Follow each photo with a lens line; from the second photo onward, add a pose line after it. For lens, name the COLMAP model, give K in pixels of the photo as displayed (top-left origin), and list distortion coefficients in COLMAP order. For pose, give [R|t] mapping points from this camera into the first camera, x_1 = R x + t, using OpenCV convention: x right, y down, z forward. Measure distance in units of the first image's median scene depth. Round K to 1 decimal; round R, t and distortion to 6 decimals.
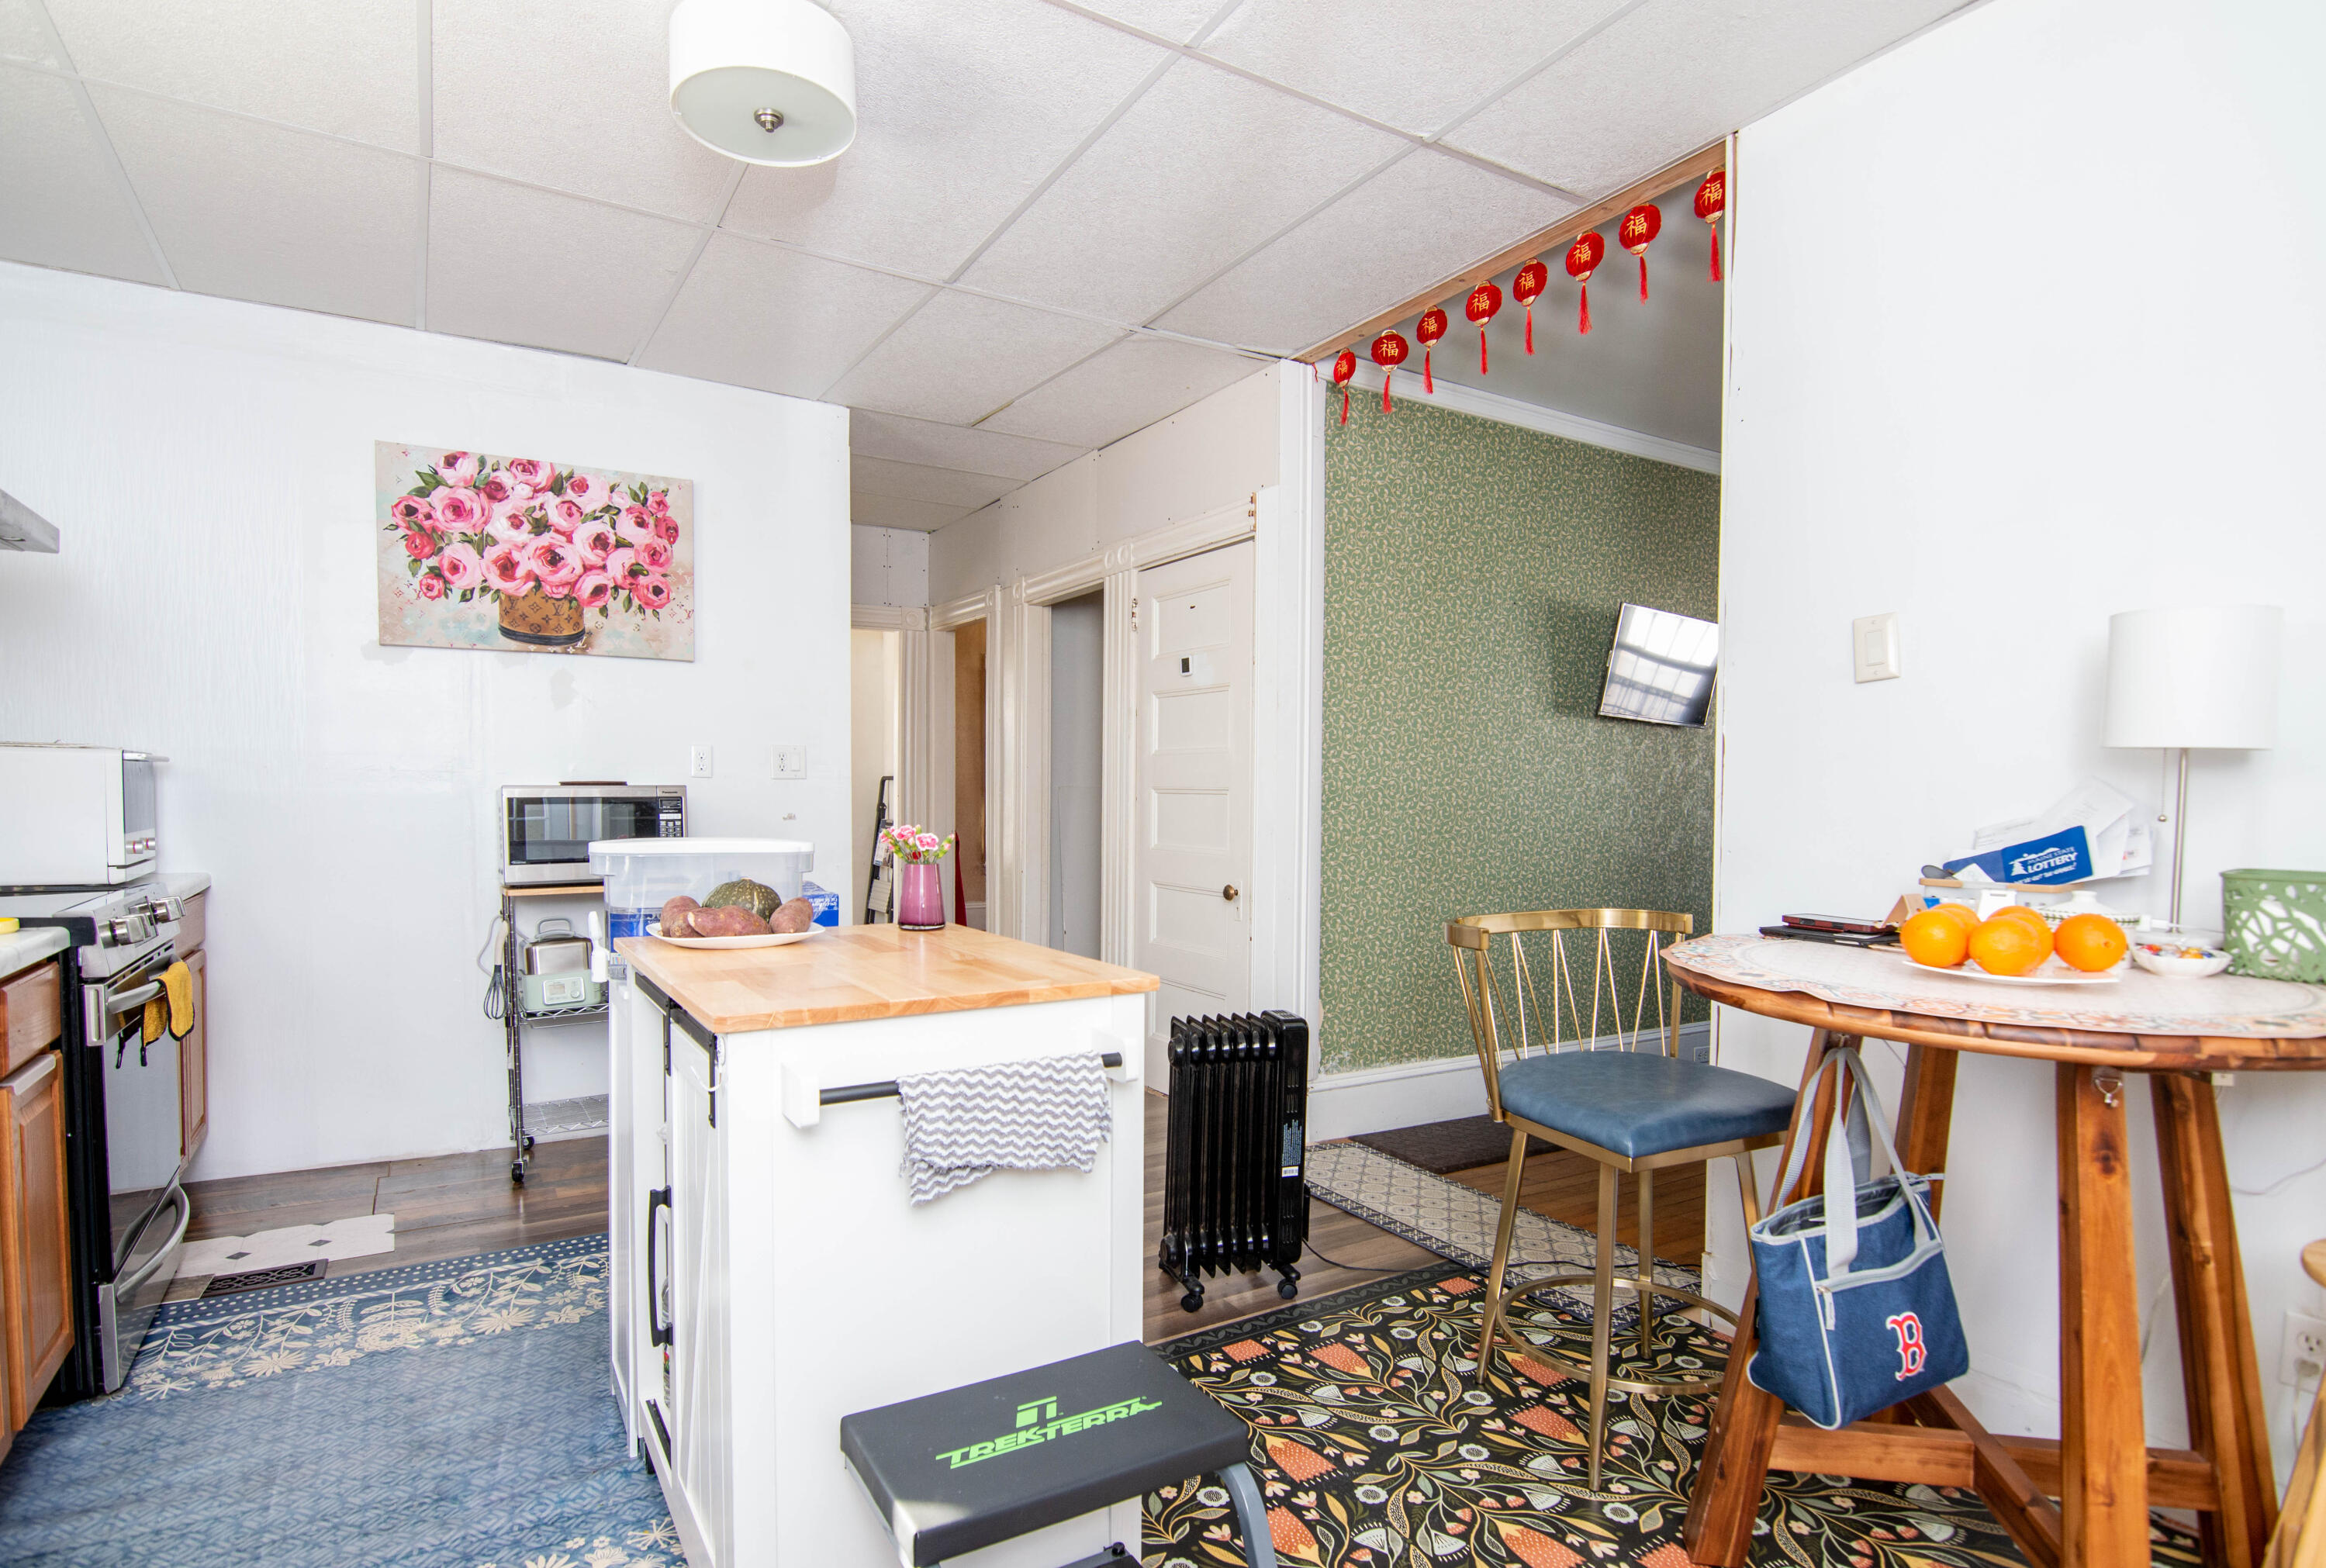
lens RADIAL K [[1200.2, 0, 1162.9], [0, 1200.2, 800.5], [0, 0, 1]] dist [-0.019719, -0.002796]
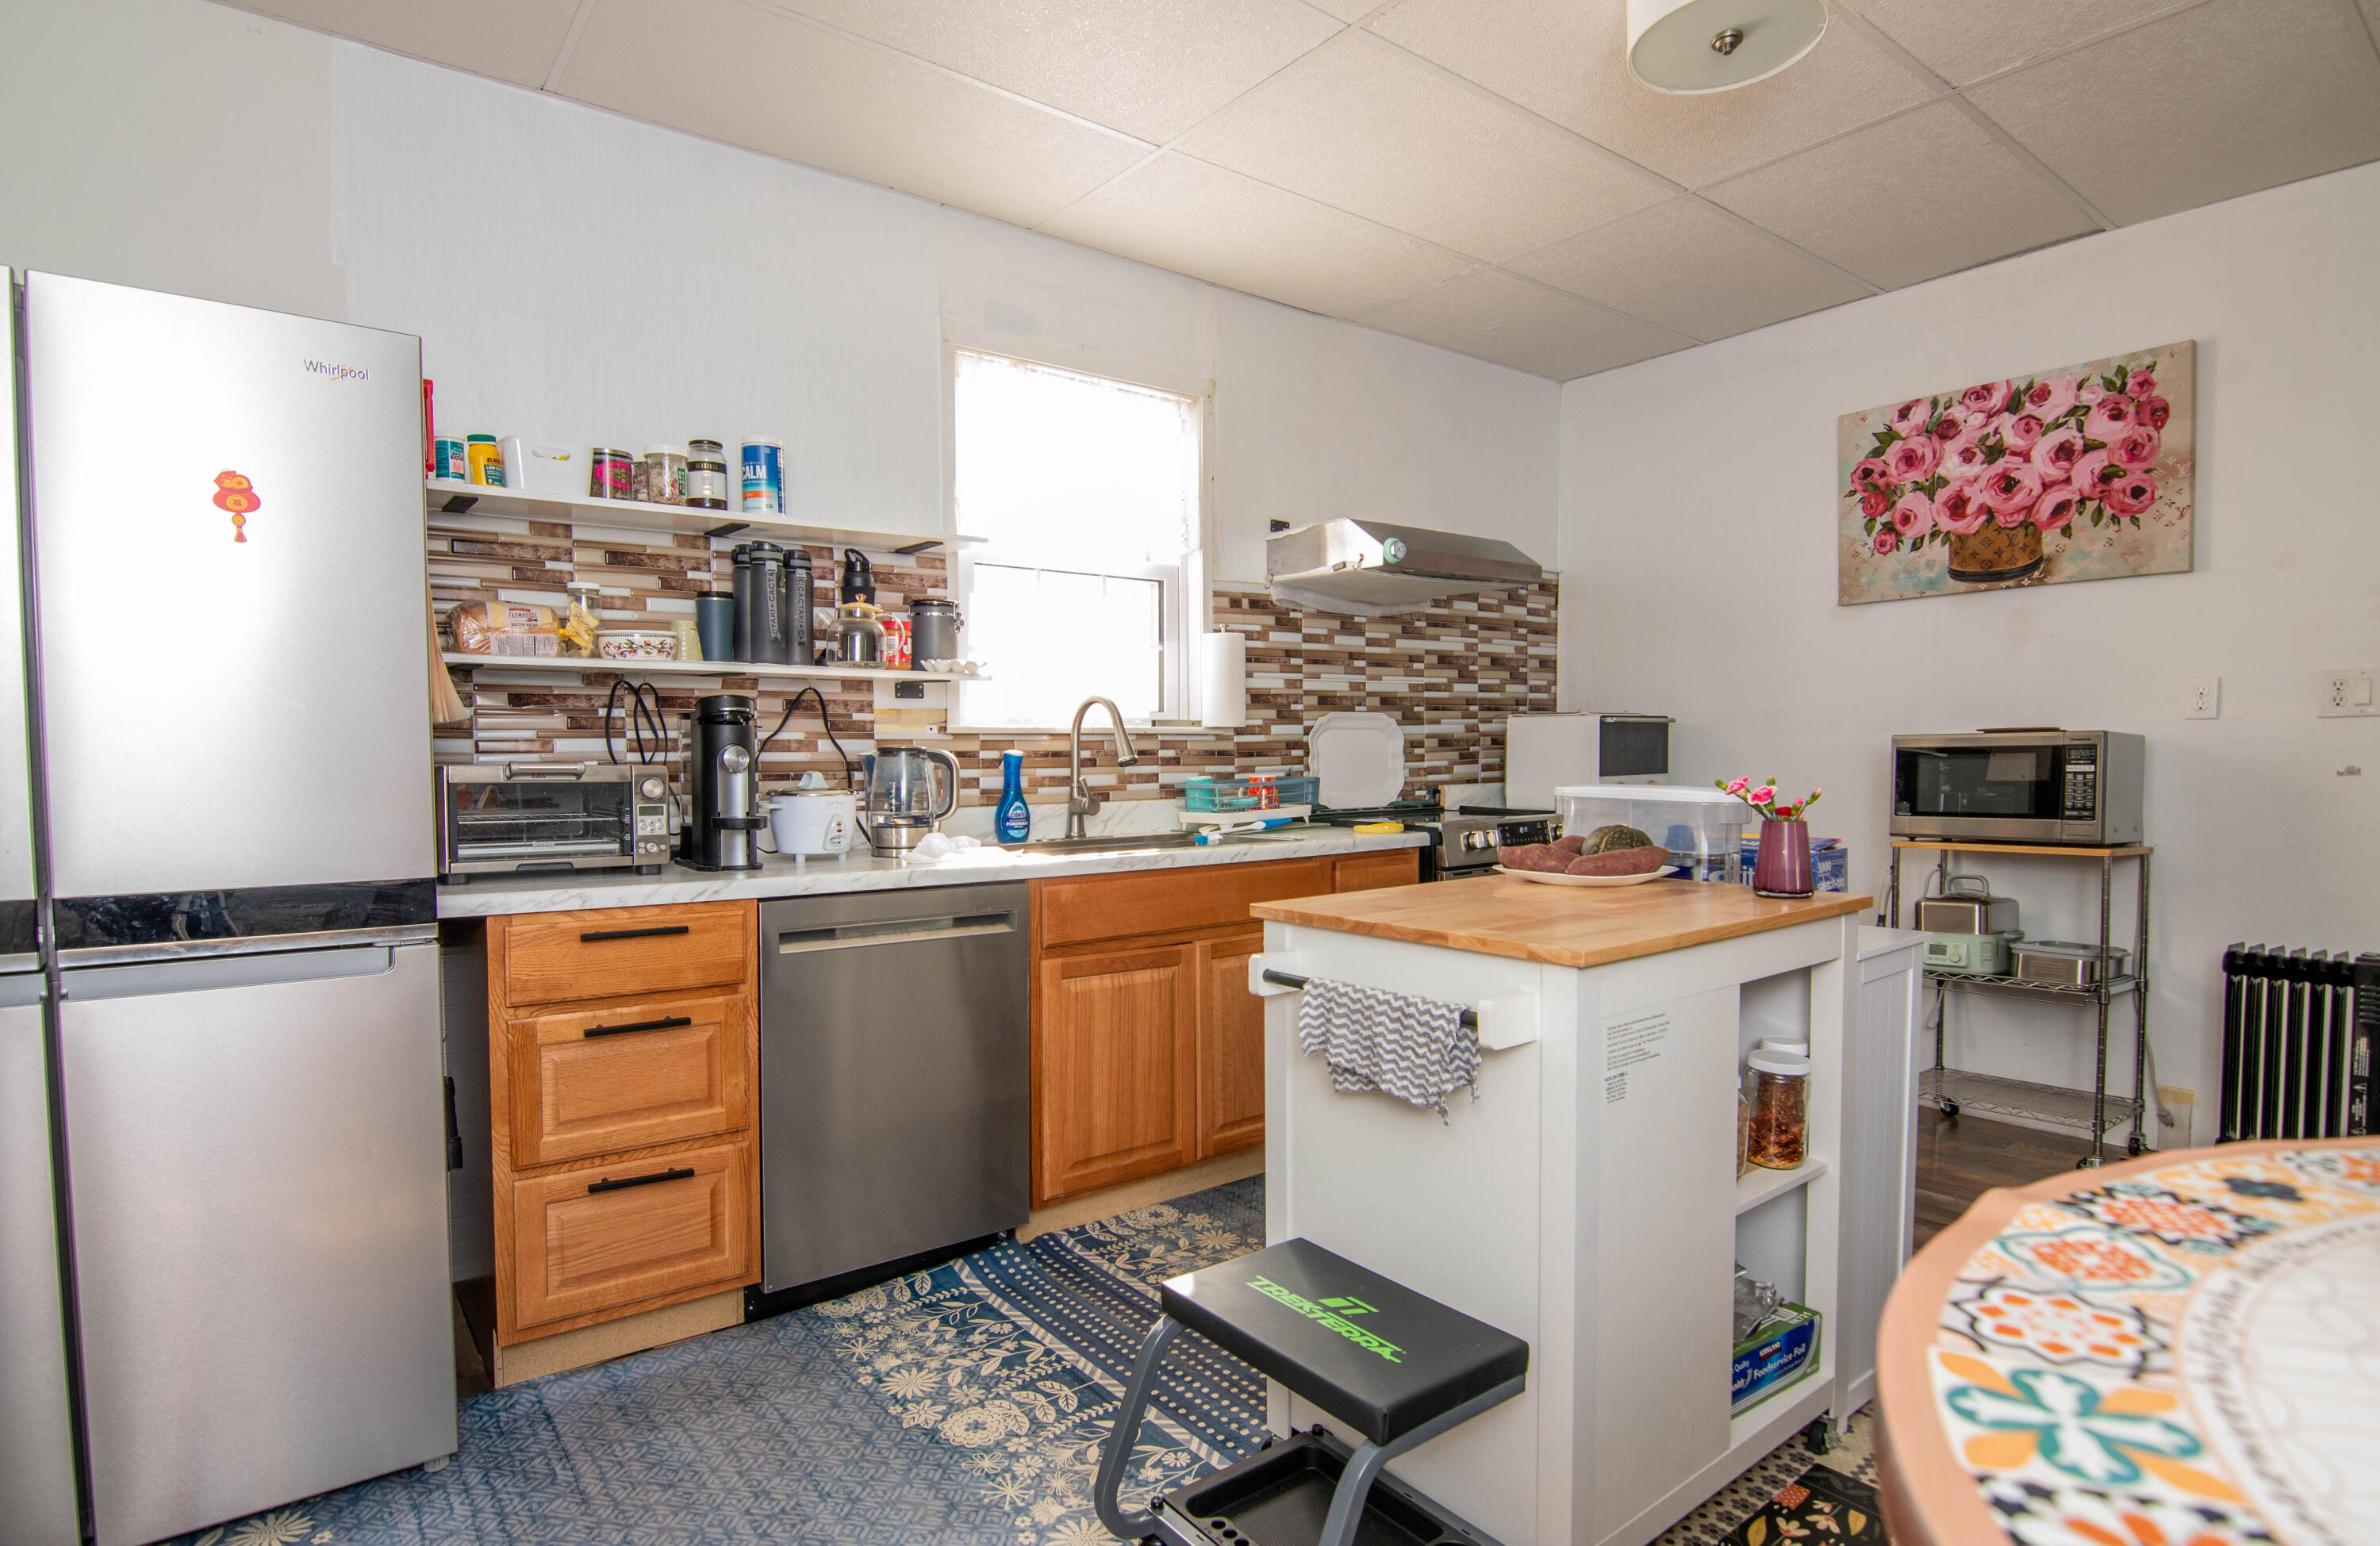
lens RADIAL K [[1257.7, 0, 1186.5], [0, 1257.7, 762.3], [0, 0, 1]] dist [-0.000020, -0.000074]
pose [[0.101217, 0.002393, -0.994862, 0.386473], [0.005154, 0.999982, 0.002929, 0.003578], [0.994851, -0.005424, 0.101203, 0.278539]]
